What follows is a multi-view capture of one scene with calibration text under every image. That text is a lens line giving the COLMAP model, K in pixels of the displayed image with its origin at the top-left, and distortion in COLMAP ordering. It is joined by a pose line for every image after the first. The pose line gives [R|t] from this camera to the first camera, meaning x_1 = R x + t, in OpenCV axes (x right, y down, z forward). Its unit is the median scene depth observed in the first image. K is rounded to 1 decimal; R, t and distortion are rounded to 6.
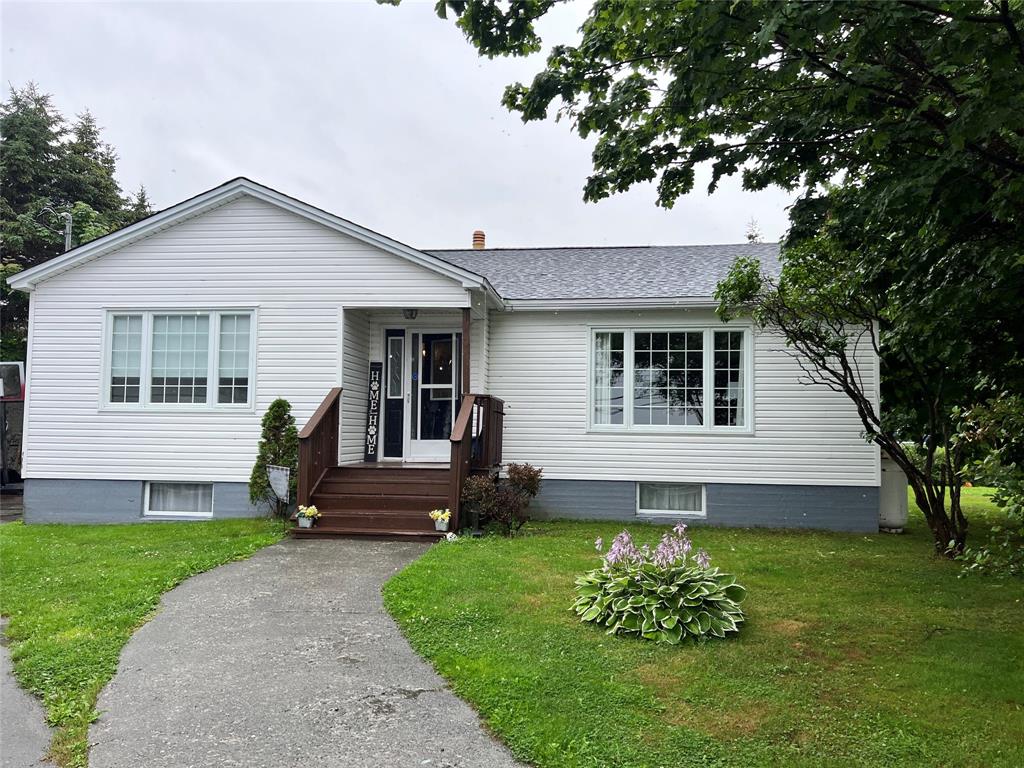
lens RADIAL K [[782.0, 0, 510.6], [0, 782.0, 387.3], [0, 0, 1]] dist [-0.008577, -0.001362]
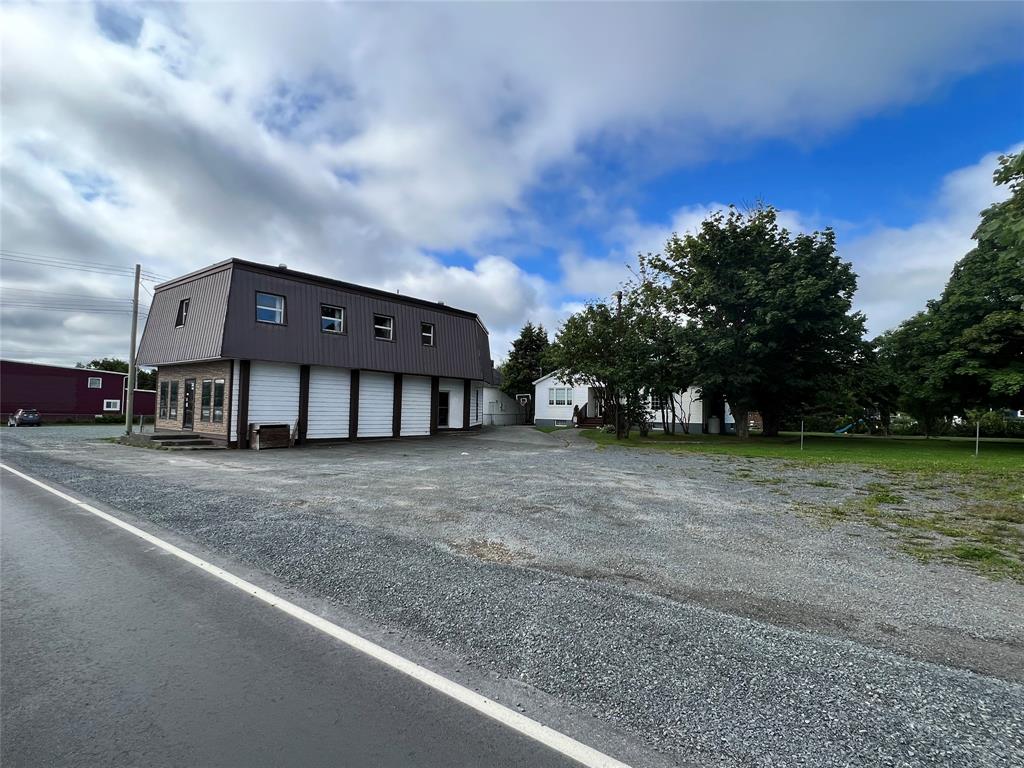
lens RADIAL K [[507.3, 0, 512.7], [0, 507.3, 383.1], [0, 0, 1]] dist [-0.000038, 0.000000]
pose [[0.857671, -0.025268, -0.513577, 1.110339], [0.028588, 0.999590, -0.001439, -0.138212], [0.513403, -0.013448, 0.858042, -2.206012]]
